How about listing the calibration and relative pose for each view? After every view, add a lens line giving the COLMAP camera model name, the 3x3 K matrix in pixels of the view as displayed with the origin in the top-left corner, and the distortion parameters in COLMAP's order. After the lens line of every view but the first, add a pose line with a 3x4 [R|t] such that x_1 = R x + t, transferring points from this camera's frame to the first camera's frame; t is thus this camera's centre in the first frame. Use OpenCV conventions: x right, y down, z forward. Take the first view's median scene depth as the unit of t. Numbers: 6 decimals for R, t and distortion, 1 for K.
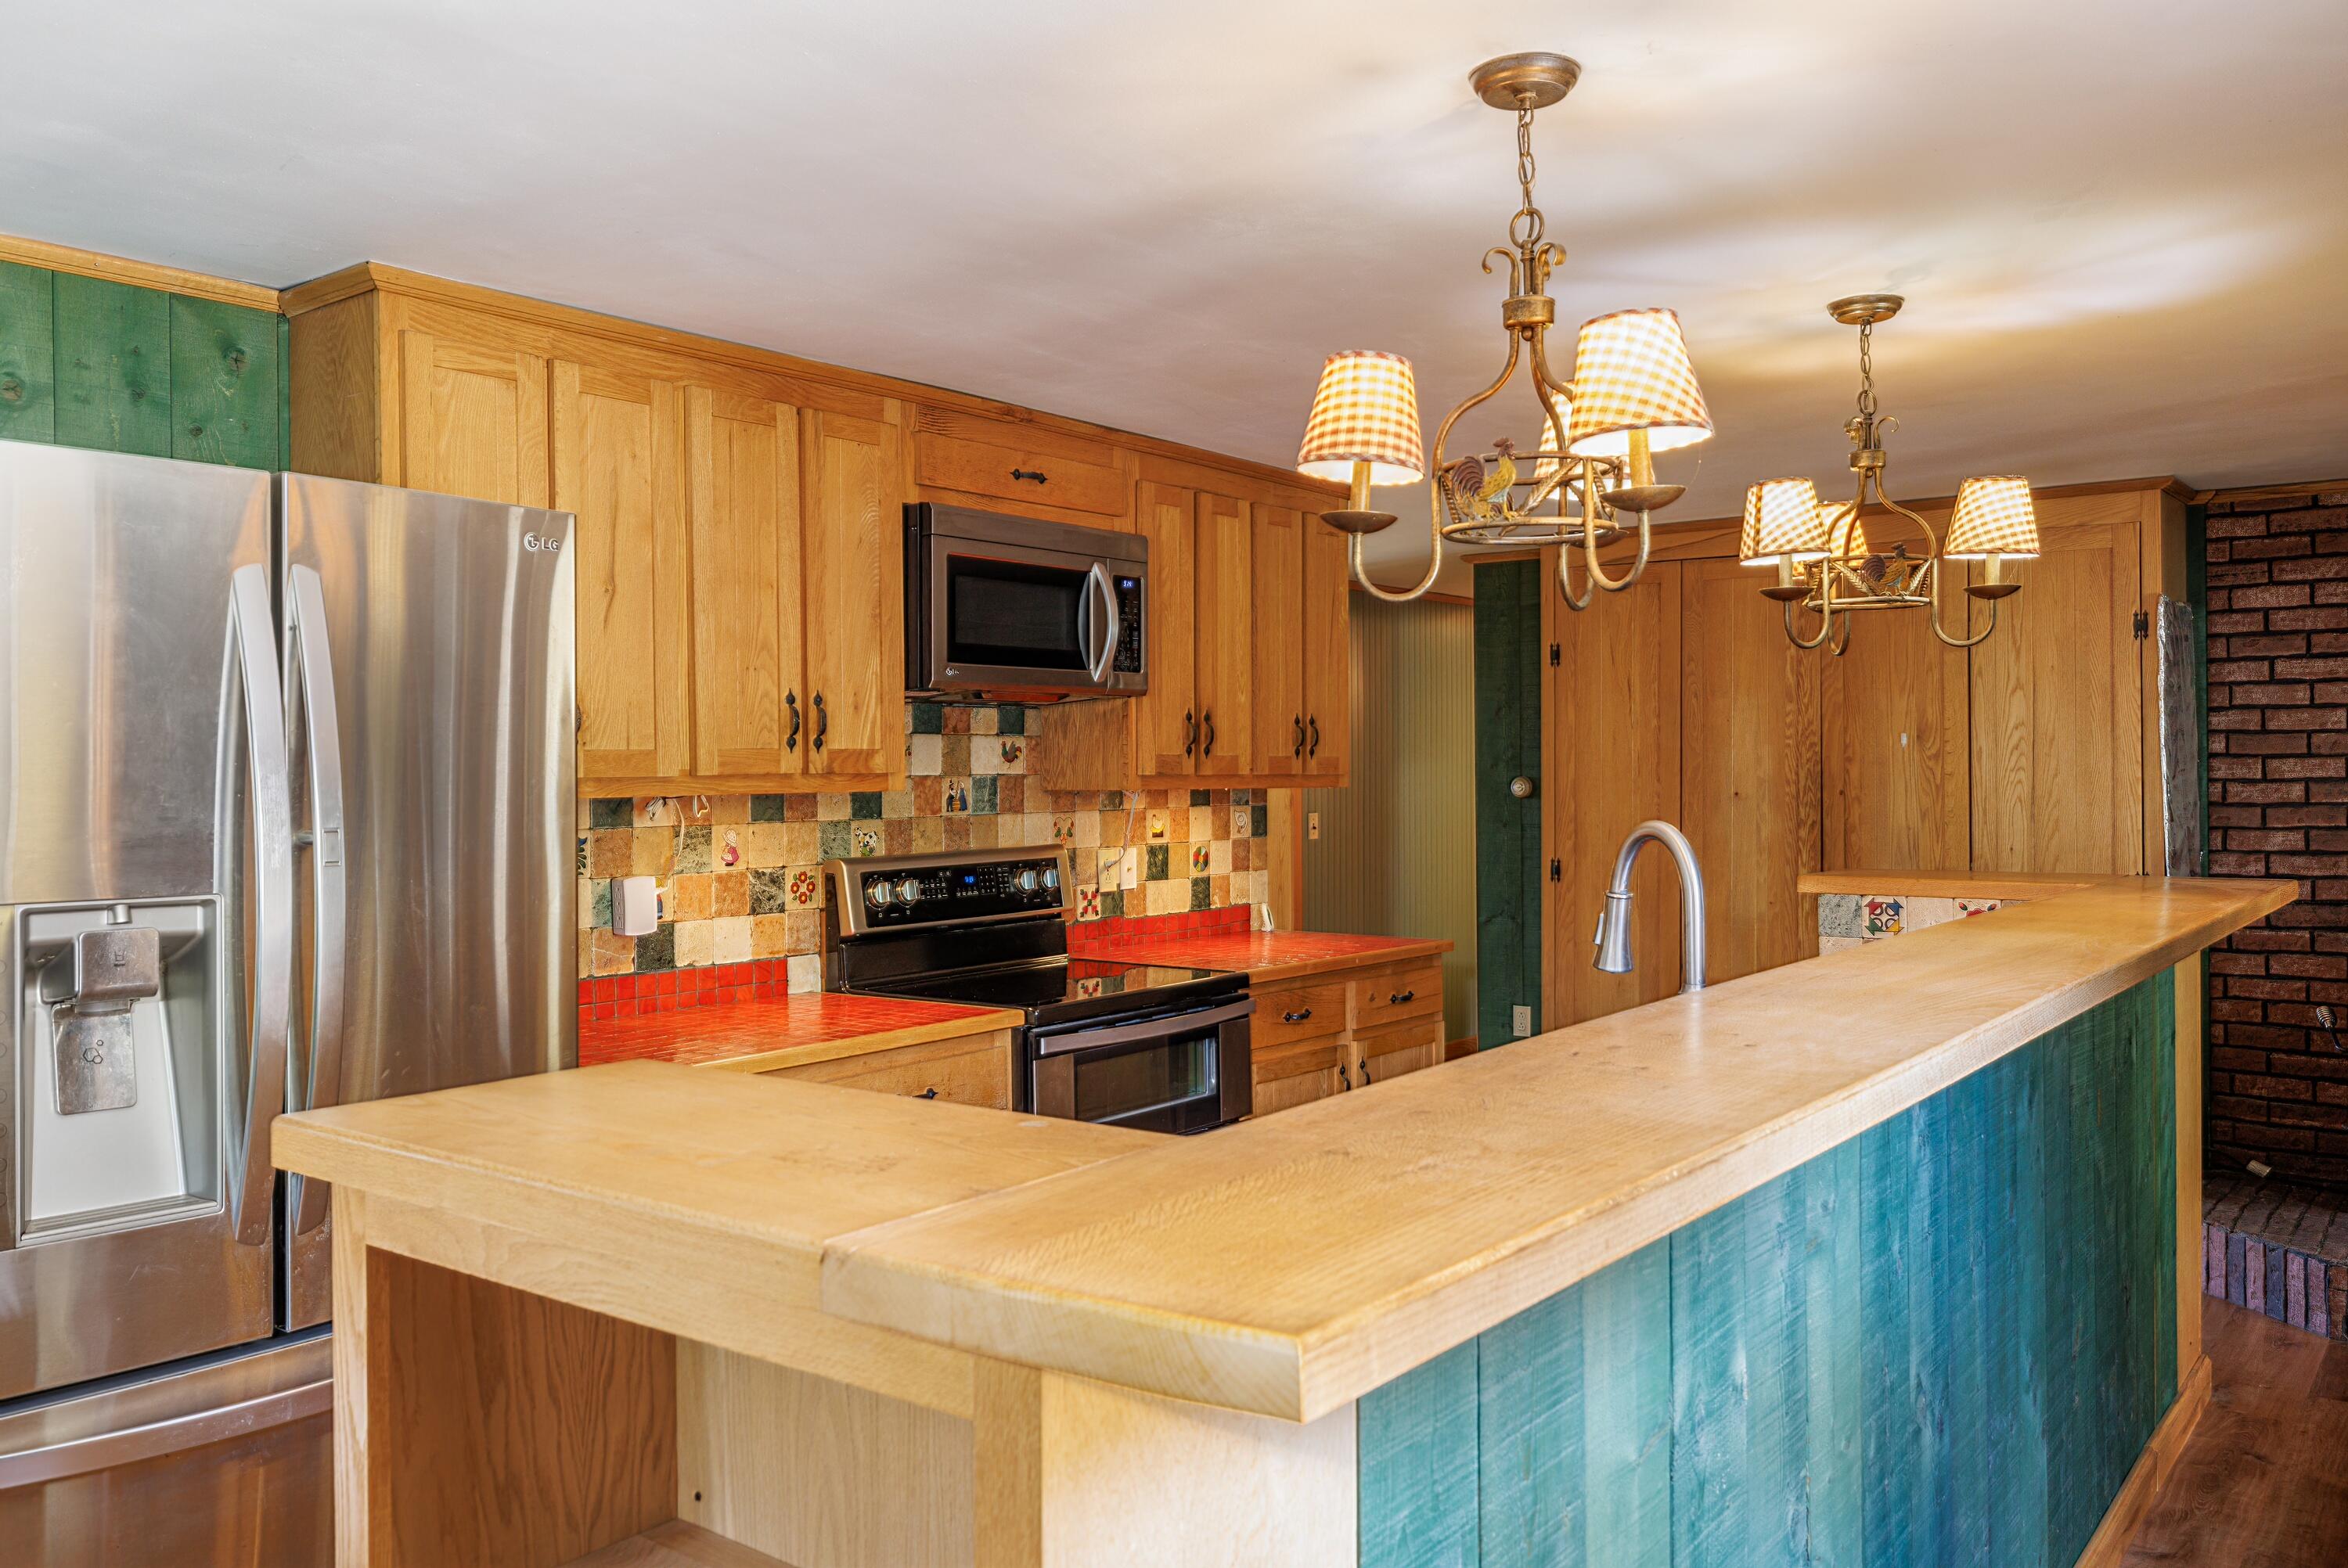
lens RADIAL K [[1815.8, 0, 1173.9], [0, 1815.8, 777.2], [0, 0, 1]] dist [0.008007, 0.002105]
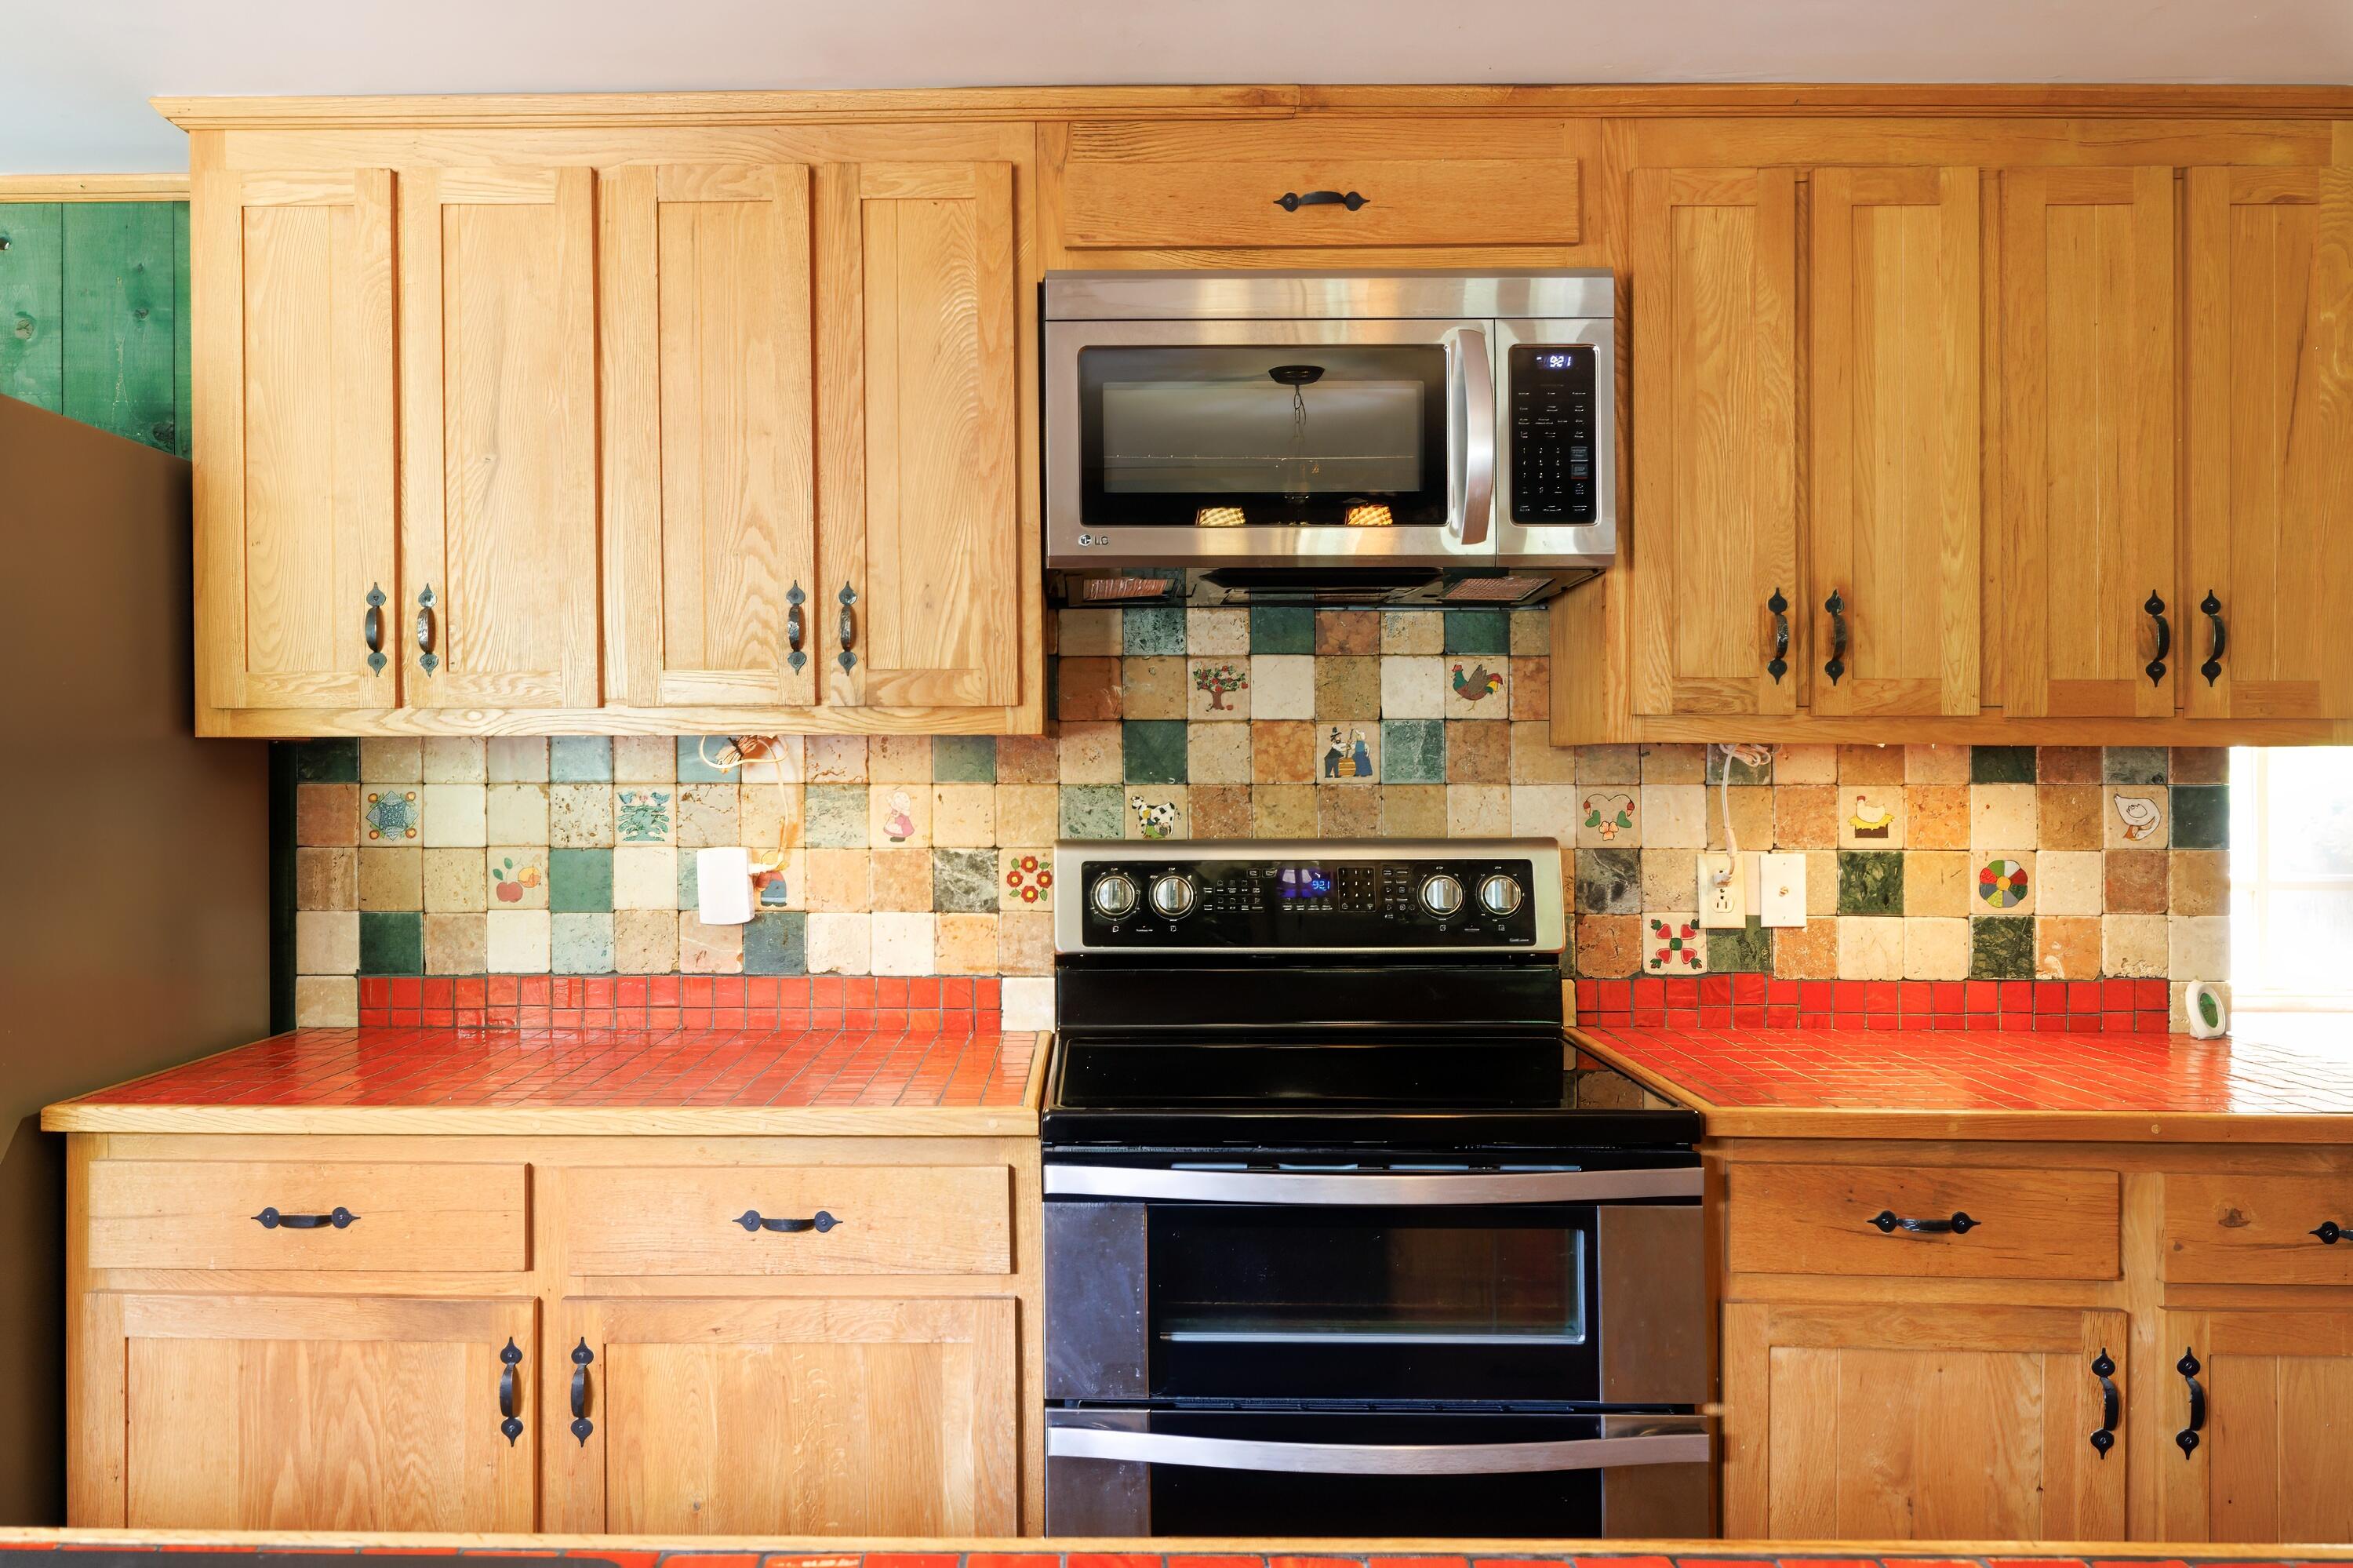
lens RADIAL K [[1636.4, 0, 1176.8], [0, 1636.4, 781.8], [0, 0, 1]] dist [0.004528, -0.000344]
pose [[0.592623, 0.008541, -0.805435, 0.302835], [-0.009606, 0.999948, 0.003537, 0.019275], [0.805423, 0.005641, 0.592674, 0.615724]]
